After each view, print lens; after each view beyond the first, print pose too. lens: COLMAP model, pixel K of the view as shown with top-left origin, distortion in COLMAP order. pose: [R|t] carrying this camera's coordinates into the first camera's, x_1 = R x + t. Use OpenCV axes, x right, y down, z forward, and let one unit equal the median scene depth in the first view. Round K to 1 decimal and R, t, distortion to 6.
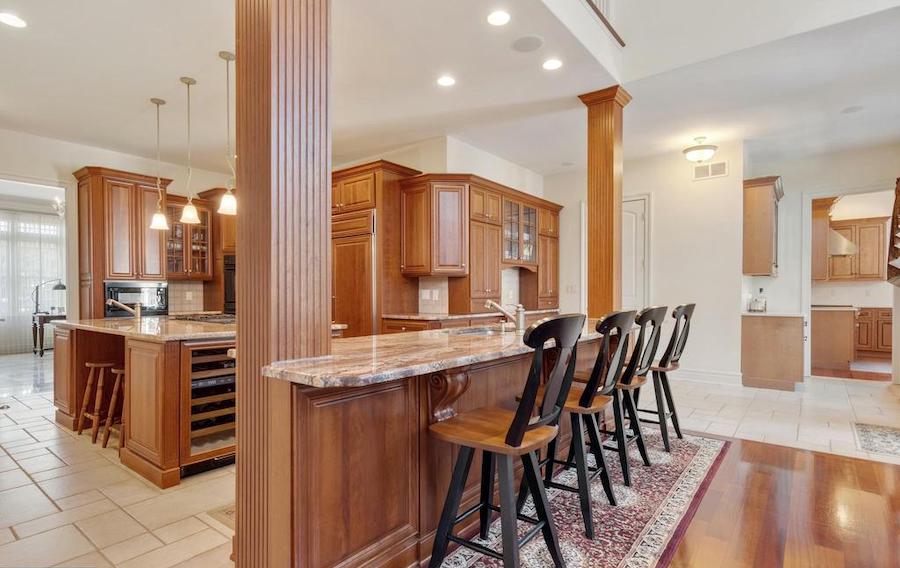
lens RADIAL K [[460.3, 0, 454.1], [0, 460.3, 299.8], [0, 0, 1]] dist [-0.000640, -0.001106]
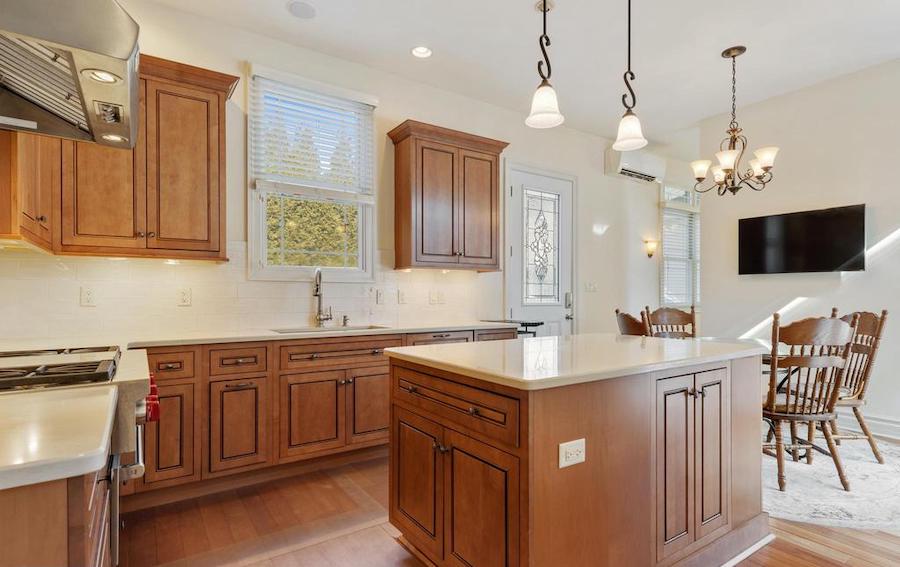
lens RADIAL K [[460.4, 0, 448.2], [0, 460.4, 295.1], [0, 0, 1]] dist [0.002874, 0.000613]
pose [[0.313297, -0.001323, 0.949654, 0.397373], [0.009188, 0.999956, -0.001638, -0.007525], [-0.949611, 0.009239, 0.313296, 0.439707]]
